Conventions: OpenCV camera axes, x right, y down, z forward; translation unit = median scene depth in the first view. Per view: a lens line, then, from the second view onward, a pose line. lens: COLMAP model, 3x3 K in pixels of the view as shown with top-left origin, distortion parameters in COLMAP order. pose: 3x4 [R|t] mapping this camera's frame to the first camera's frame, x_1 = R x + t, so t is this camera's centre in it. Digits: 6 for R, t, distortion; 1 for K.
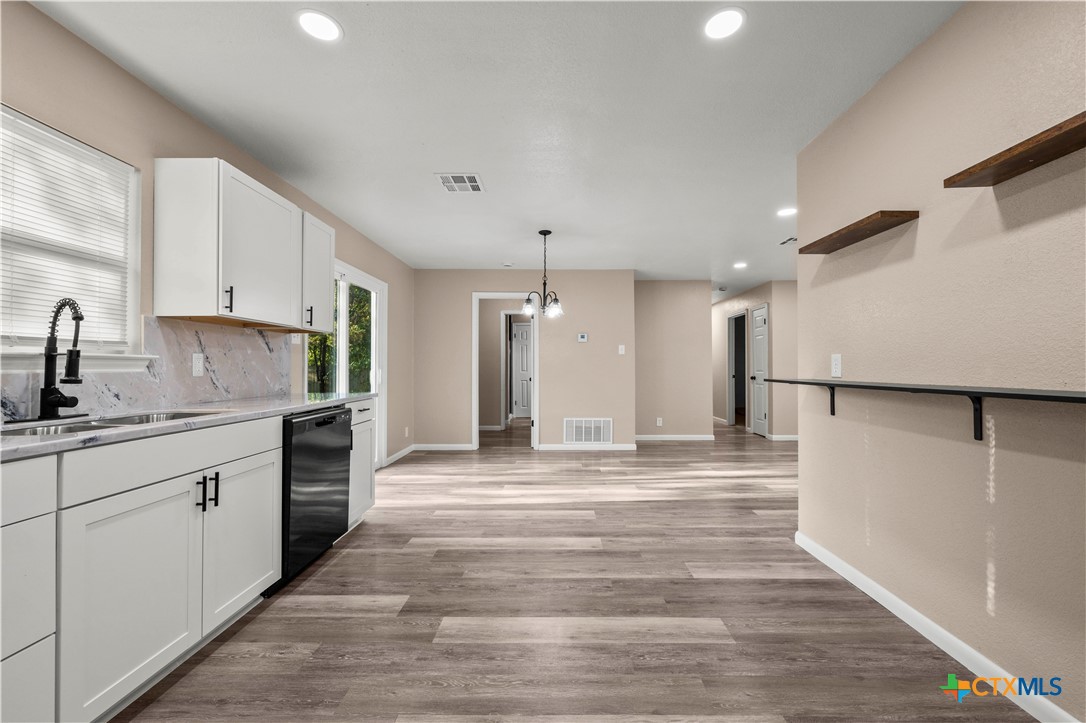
lens RADIAL K [[429.8, 0, 559.9], [0, 429.8, 363.2], [0, 0, 1]] dist [0.002409, 0.000151]
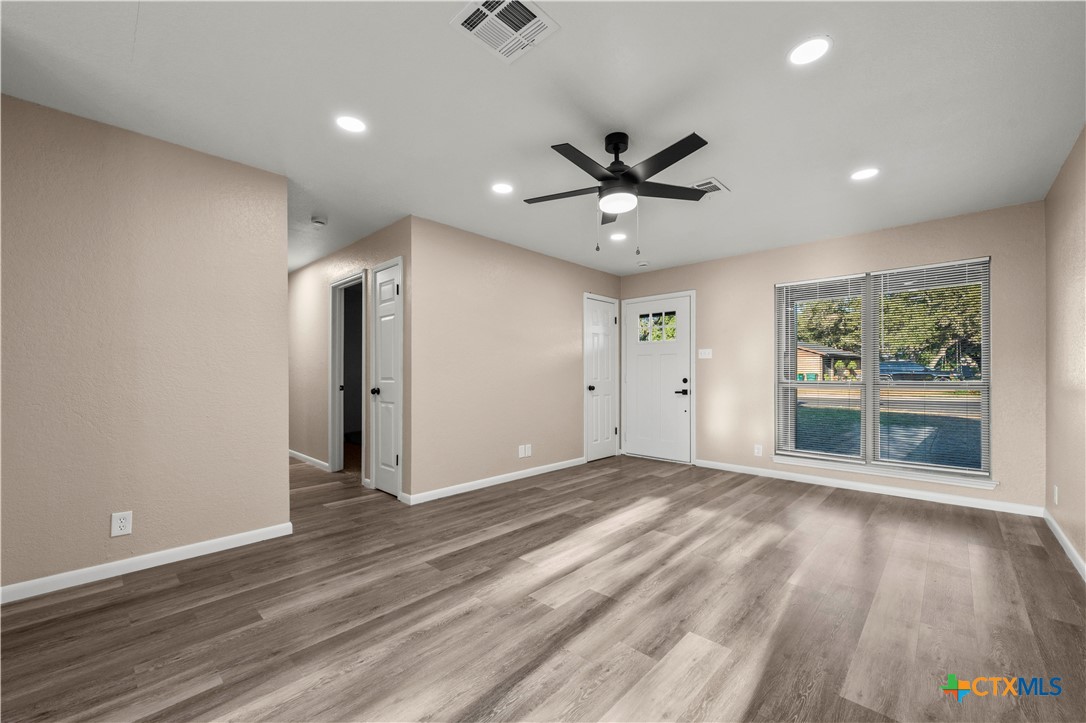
lens RADIAL K [[429.8, 0, 548.1], [0, 429.8, 373.4], [0, 0, 1]] dist [0.002409, 0.000151]
pose [[0.683825, 0.001971, 0.729643, 0.493114], [-0.008386, 0.999952, 0.005159, 0.016539], [-0.729598, -0.009647, 0.683809, 1.149849]]
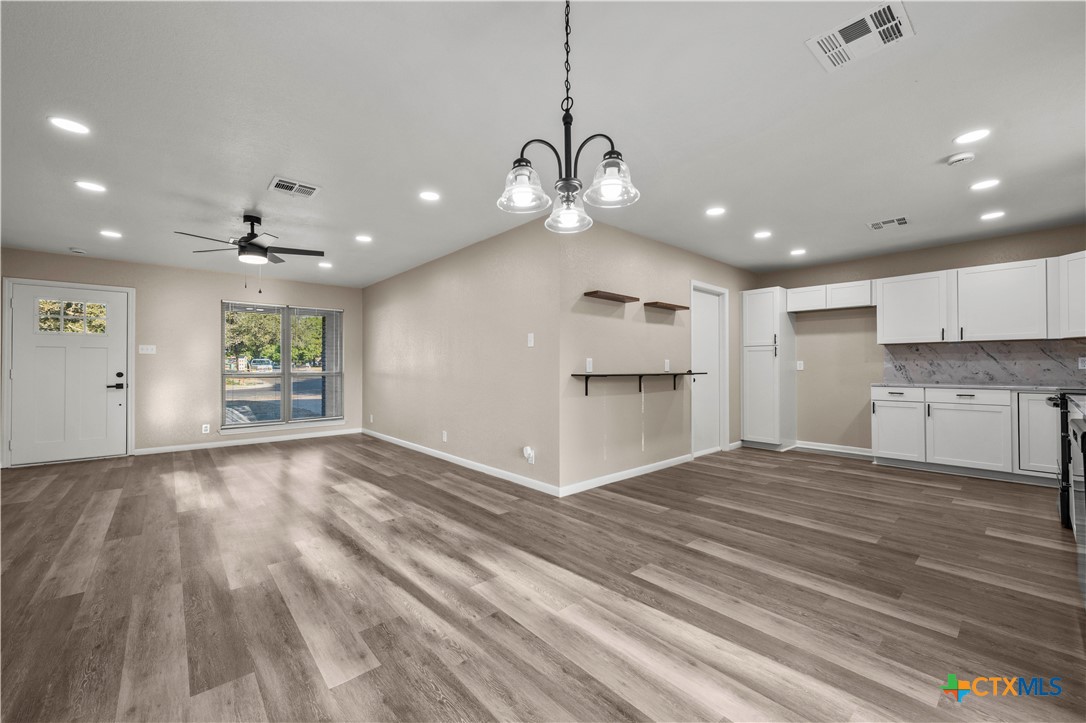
lens RADIAL K [[429.8, 0, 549.6], [0, 429.8, 364.0], [0, 0, 1]] dist [0.002409, 0.000151]
pose [[-0.663685, 0.006744, 0.747982, -0.414192], [-0.006175, 0.999876, -0.014495, 0.021168], [-0.747987, -0.014239, -0.663561, 1.831810]]
